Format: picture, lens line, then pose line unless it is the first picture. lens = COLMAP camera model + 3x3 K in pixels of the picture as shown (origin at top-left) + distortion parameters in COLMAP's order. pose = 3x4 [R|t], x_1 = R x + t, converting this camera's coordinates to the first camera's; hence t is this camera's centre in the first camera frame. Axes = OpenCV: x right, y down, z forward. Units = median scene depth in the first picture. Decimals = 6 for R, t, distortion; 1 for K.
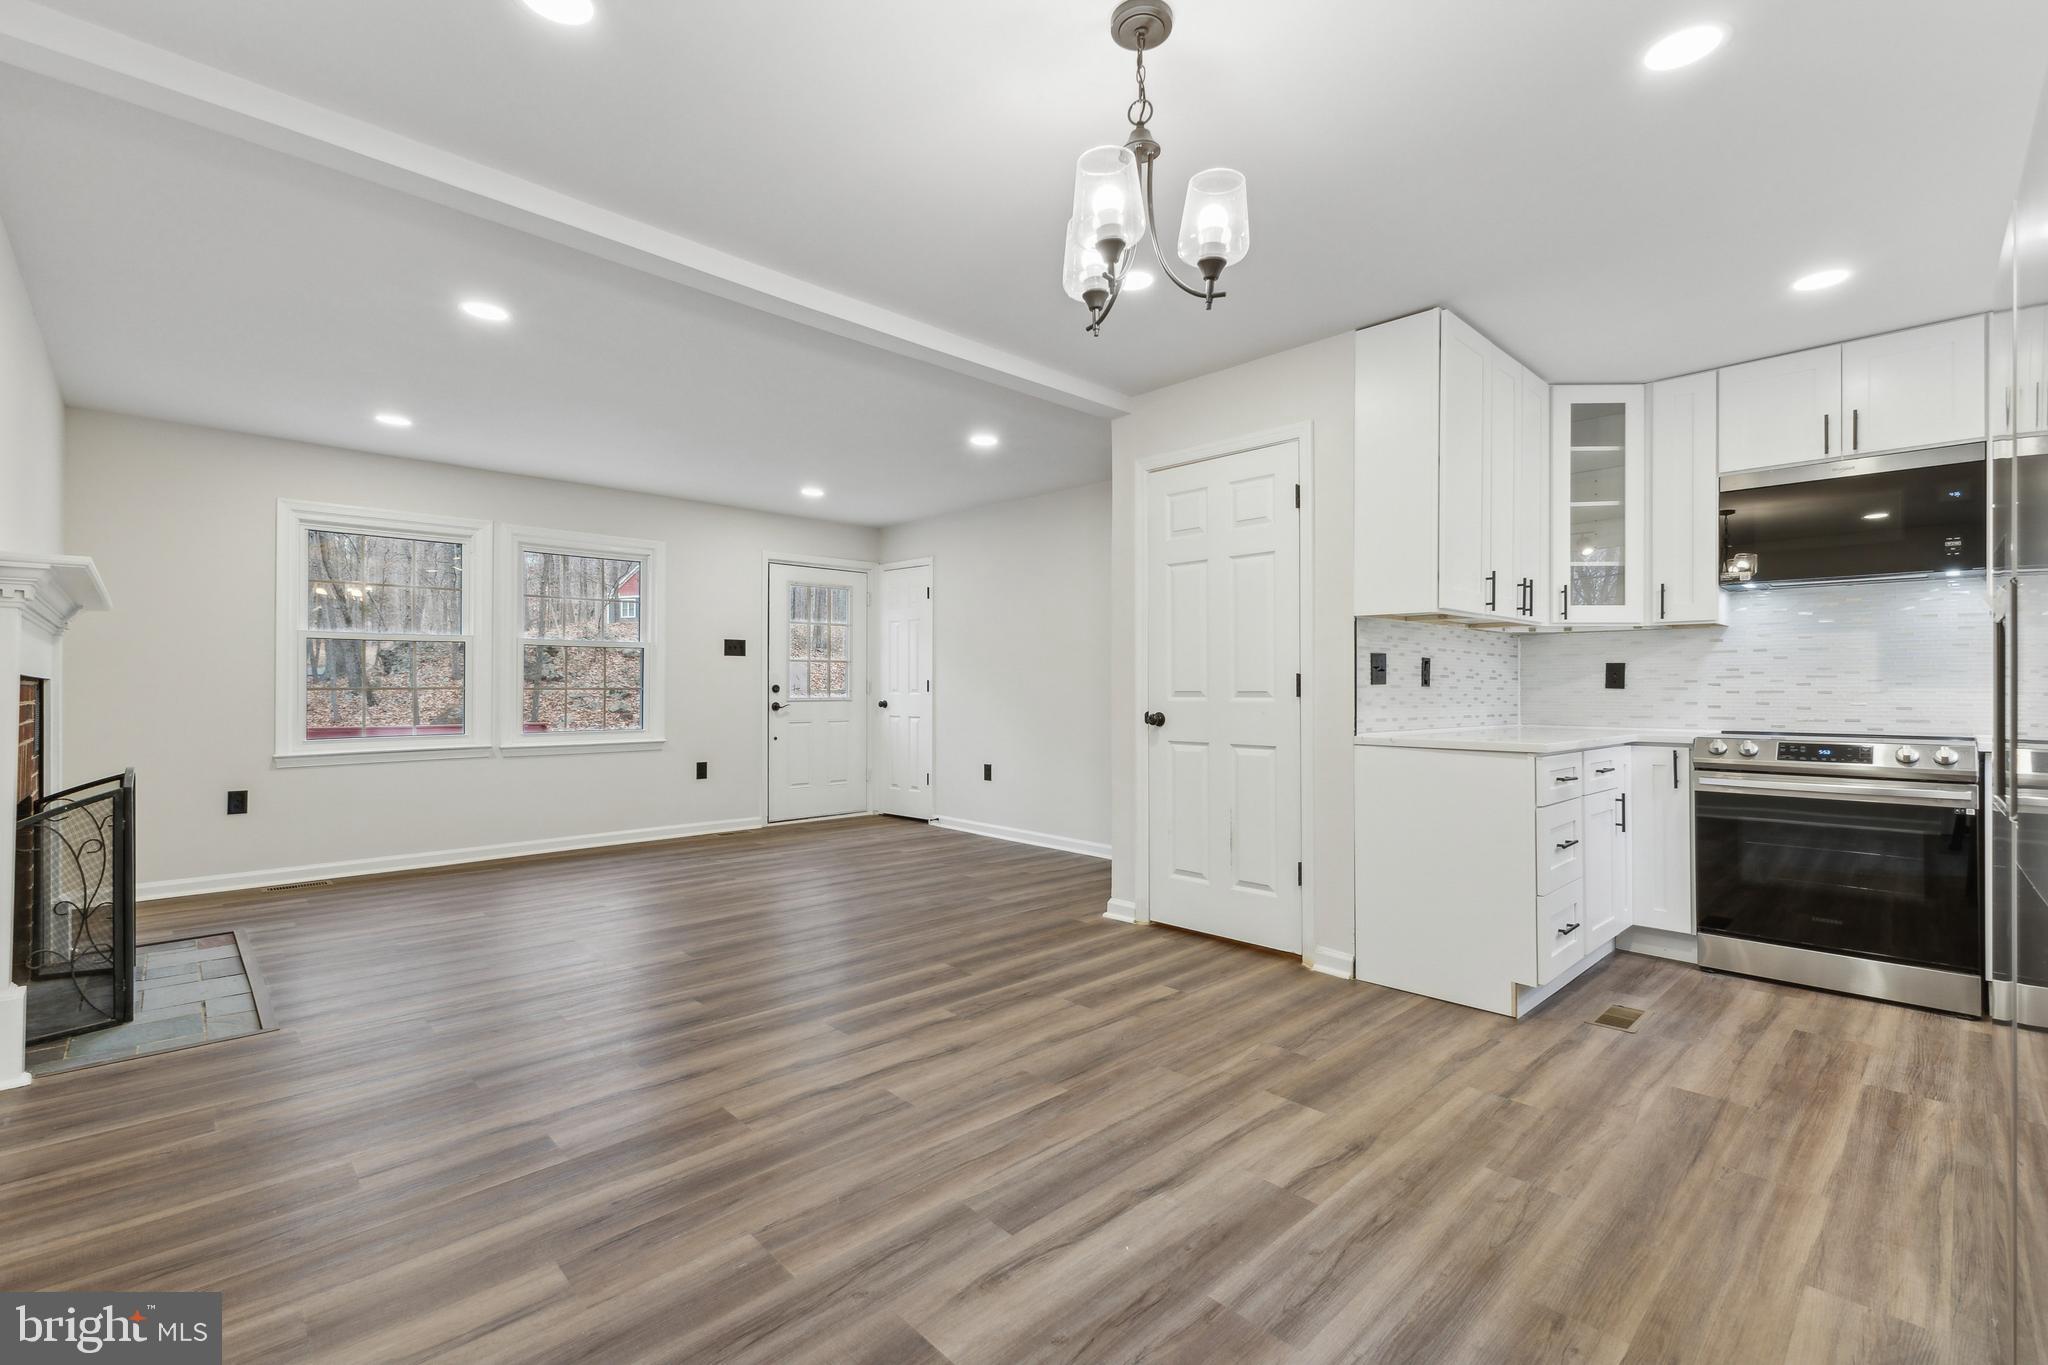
lens RADIAL K [[907.2, 0, 1024.8], [0, 907.2, 680.0], [0, 0, 1]] dist [0.004067, -0.000513]
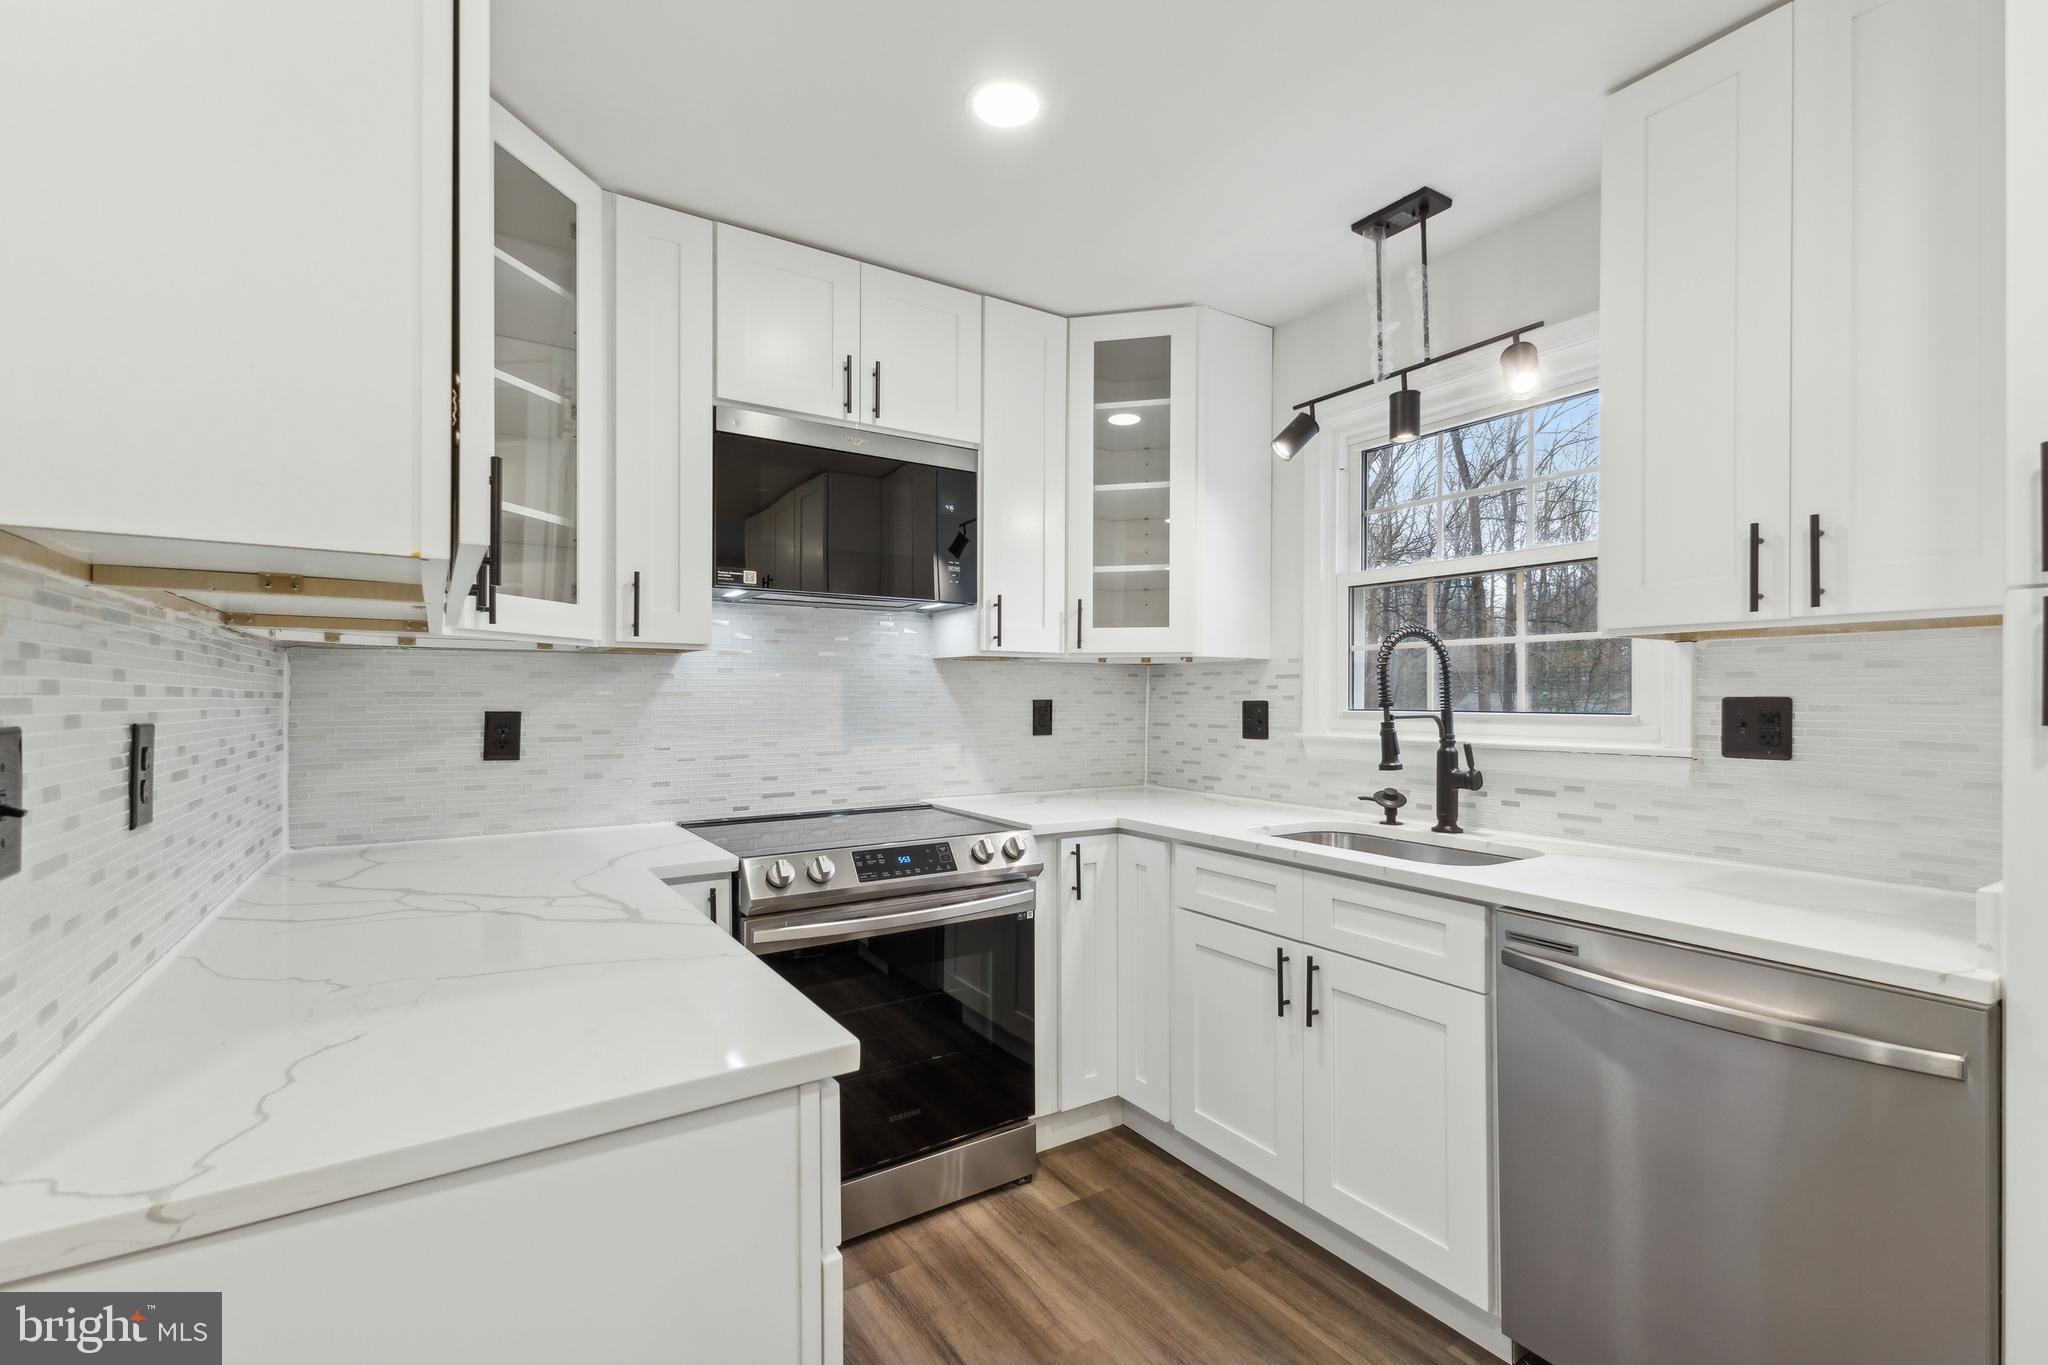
lens RADIAL K [[907.2, 0, 1017.3], [0, 907.2, 687.1], [0, 0, 1]] dist [0.004067, -0.000513]
pose [[0.188289, 0.002901, 0.982109, 0.210190], [-0.008241, 0.999965, -0.001374, -0.037907], [-0.982079, -0.007834, 0.188306, 0.670399]]
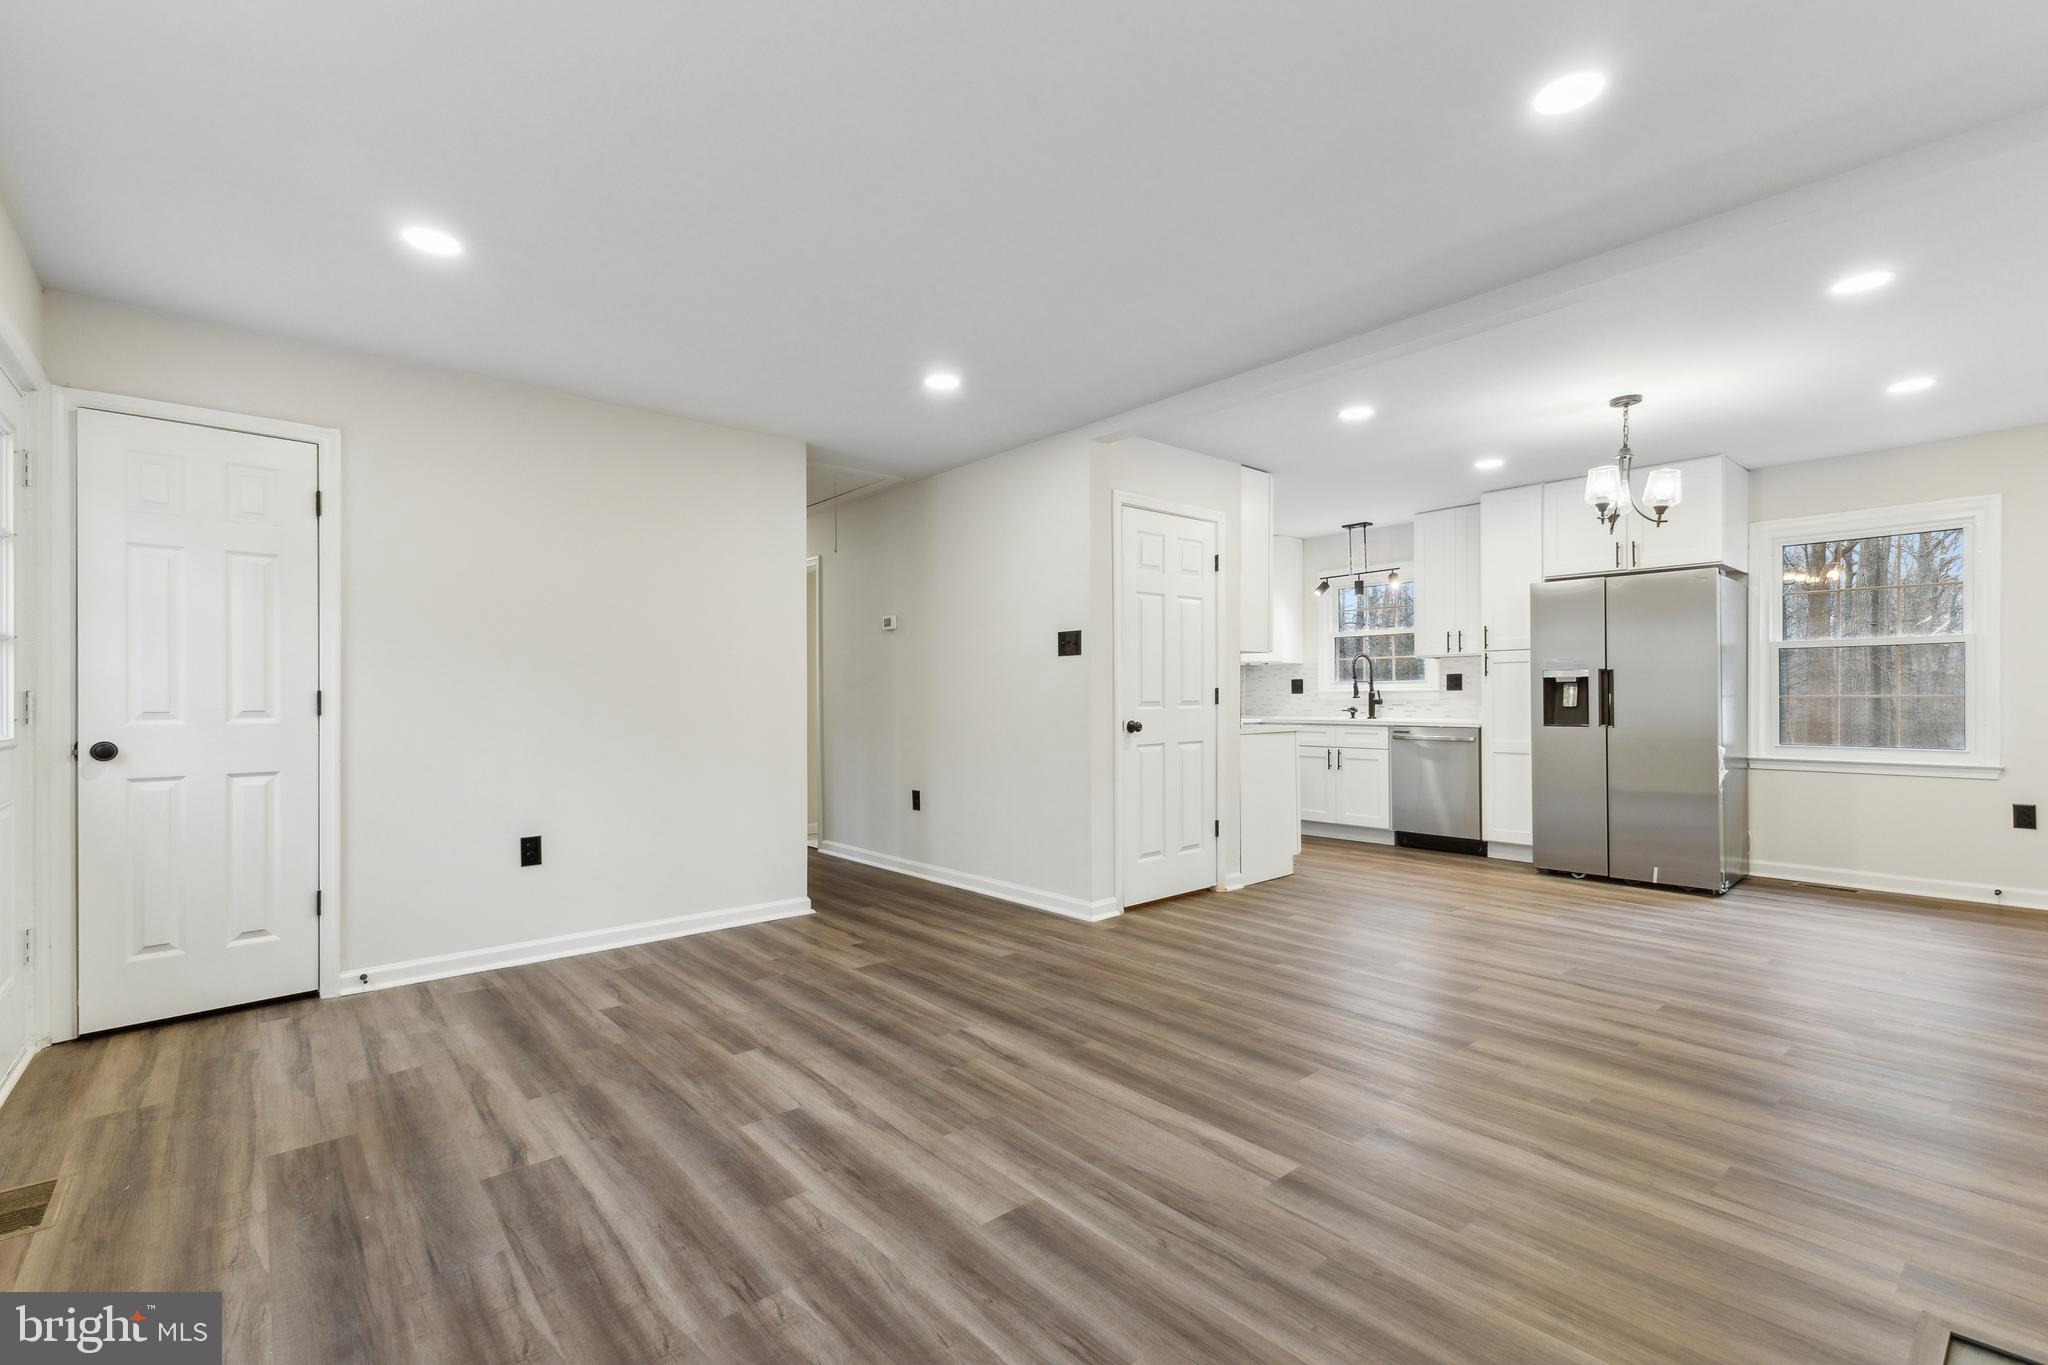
lens RADIAL K [[907.2, 0, 1028.9], [0, 907.2, 681.0], [0, 0, 1]] dist [0.004067, -0.000513]
pose [[0.037739, 0.011556, 0.999221, -1.043991], [-0.002467, 0.999931, -0.011471, -0.000511], [-0.999285, -0.002033, 0.037765, 1.139199]]
